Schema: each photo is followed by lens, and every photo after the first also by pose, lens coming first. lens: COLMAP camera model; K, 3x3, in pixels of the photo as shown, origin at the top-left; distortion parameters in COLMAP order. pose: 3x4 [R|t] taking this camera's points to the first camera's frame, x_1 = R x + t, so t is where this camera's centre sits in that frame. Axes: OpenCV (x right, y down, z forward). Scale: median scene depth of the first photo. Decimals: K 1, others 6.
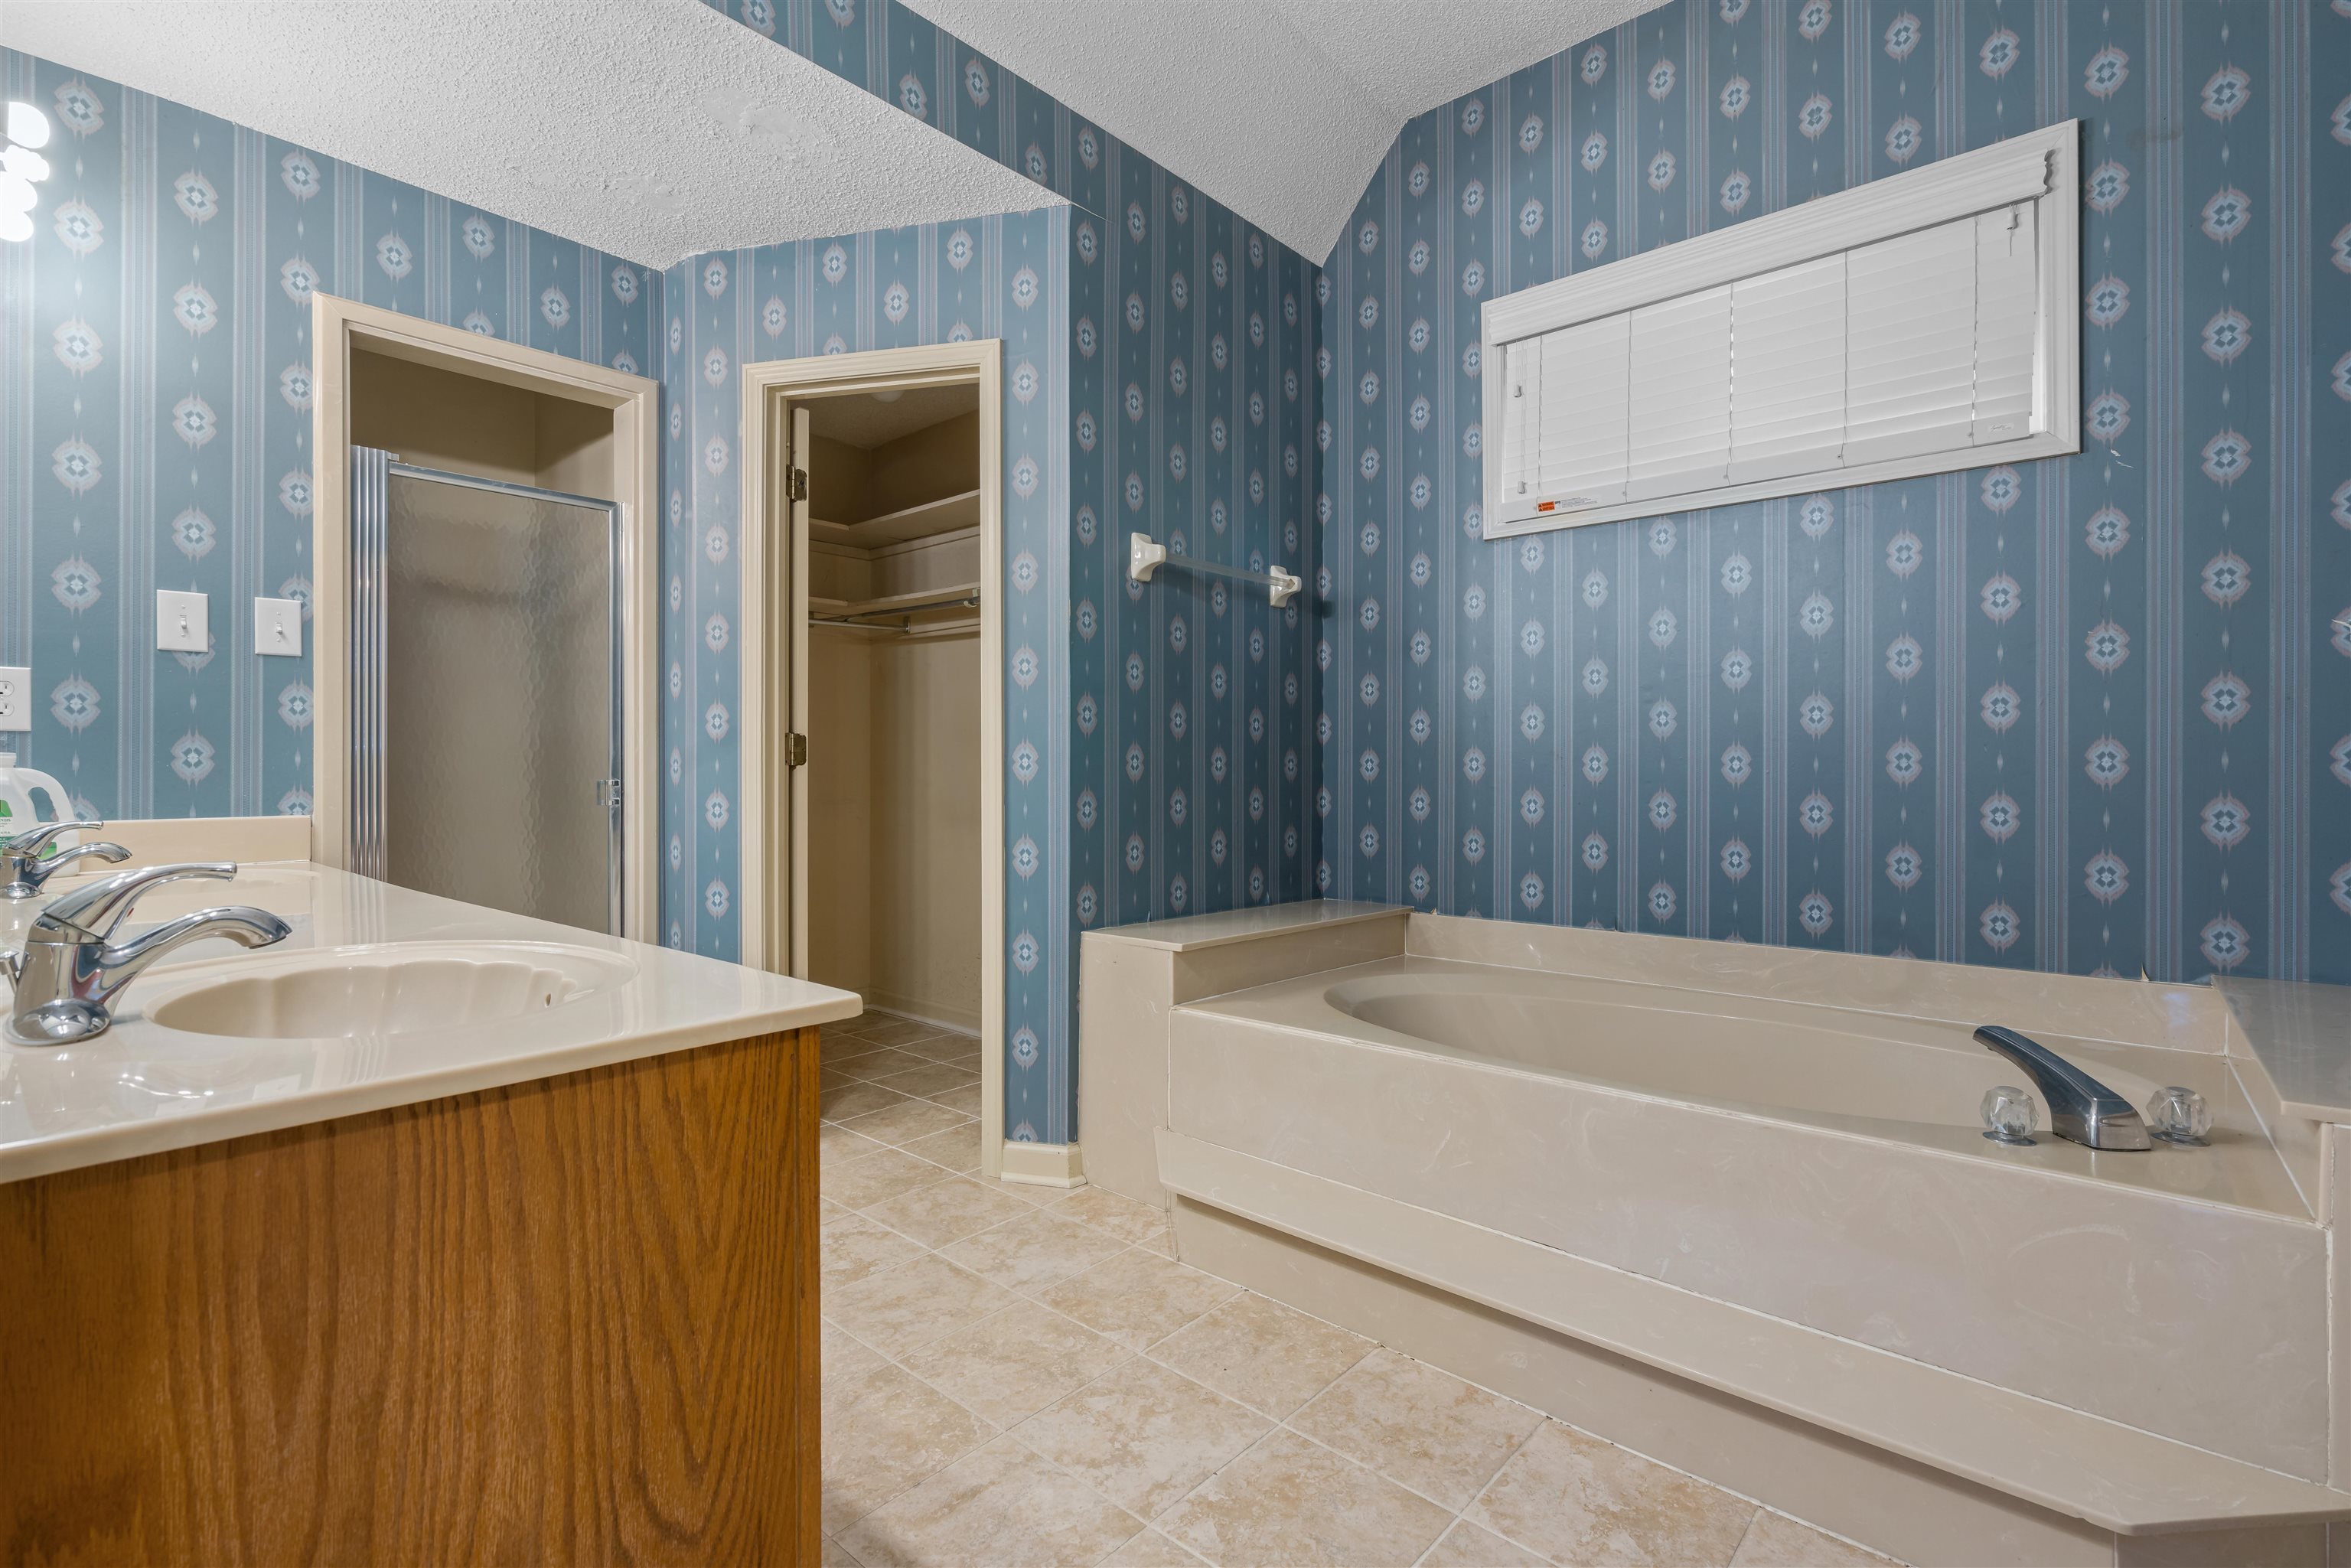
lens RADIAL K [[1073.2, 0, 1165.0], [0, 1073.2, 771.1], [0, 0, 1]] dist [-0.000750, 0.000120]
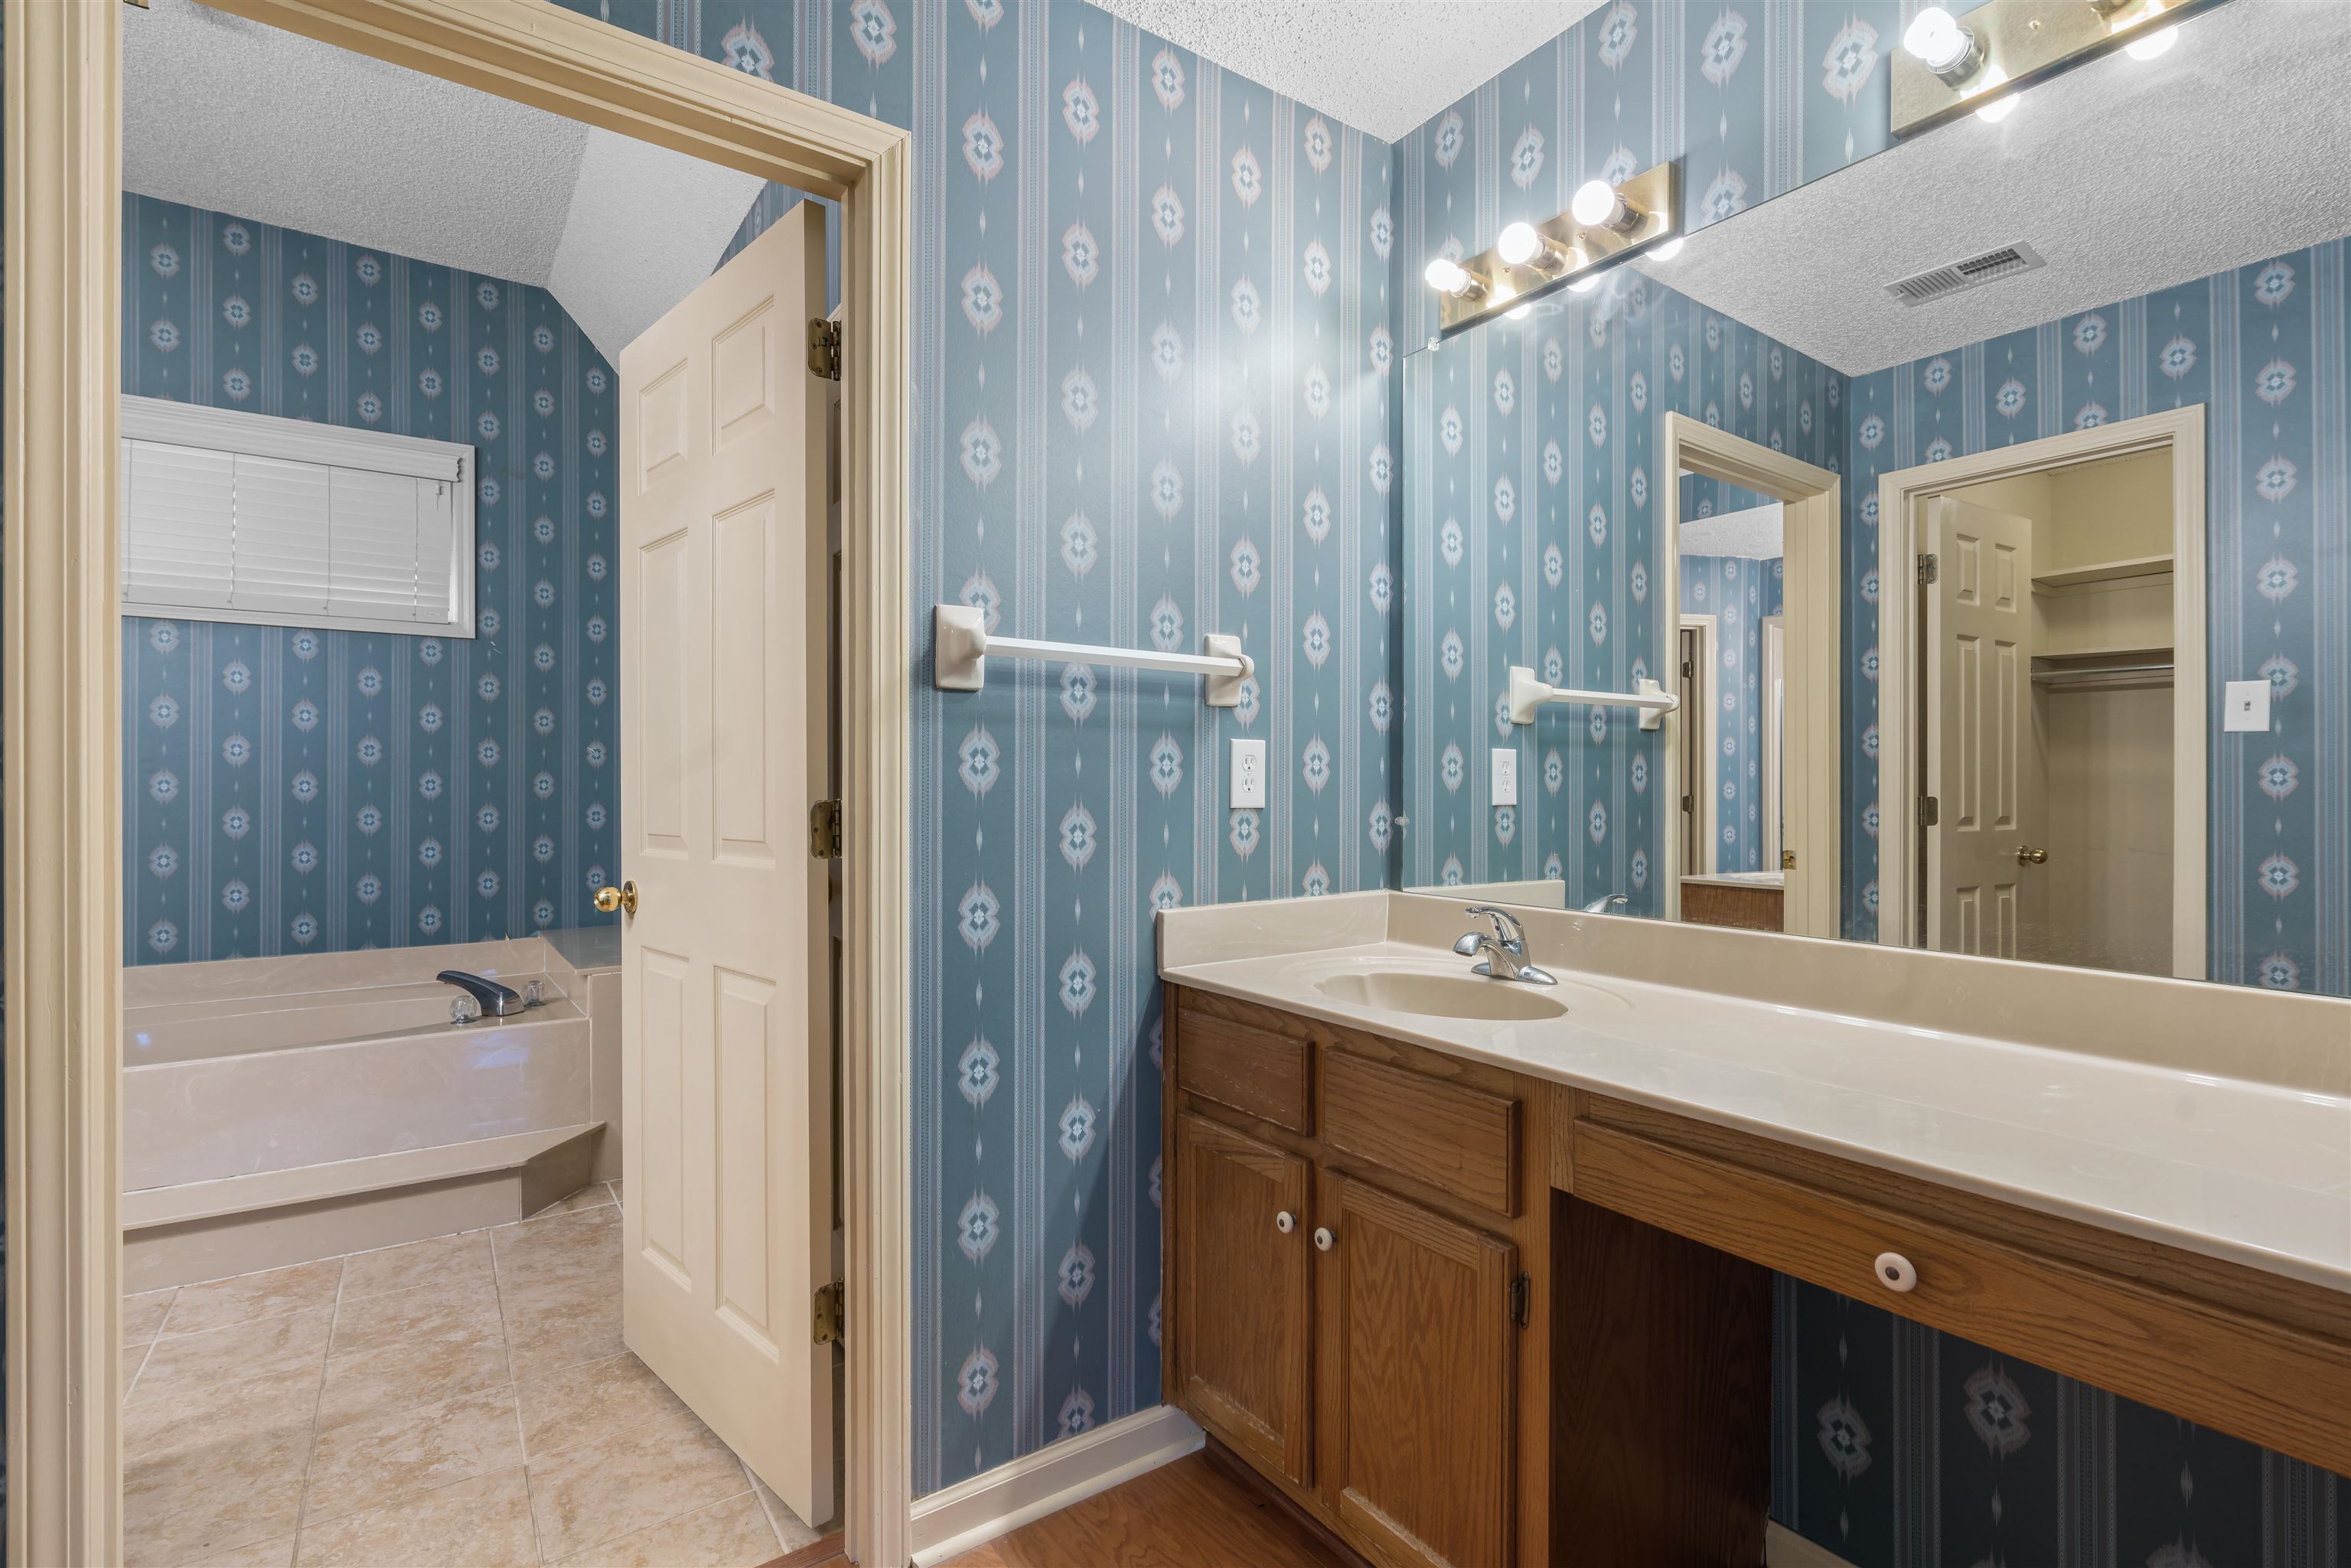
lens RADIAL K [[1073.2, 0, 1167.3], [0, 1073.2, 782.9], [0, 0, 1]] dist [-0.000750, 0.000120]
pose [[0.236491, 0.002998, 0.971629, -0.549574], [0.001889, 0.999992, -0.003545, -0.056428], [-0.971632, 0.002674, 0.236483, -0.480289]]
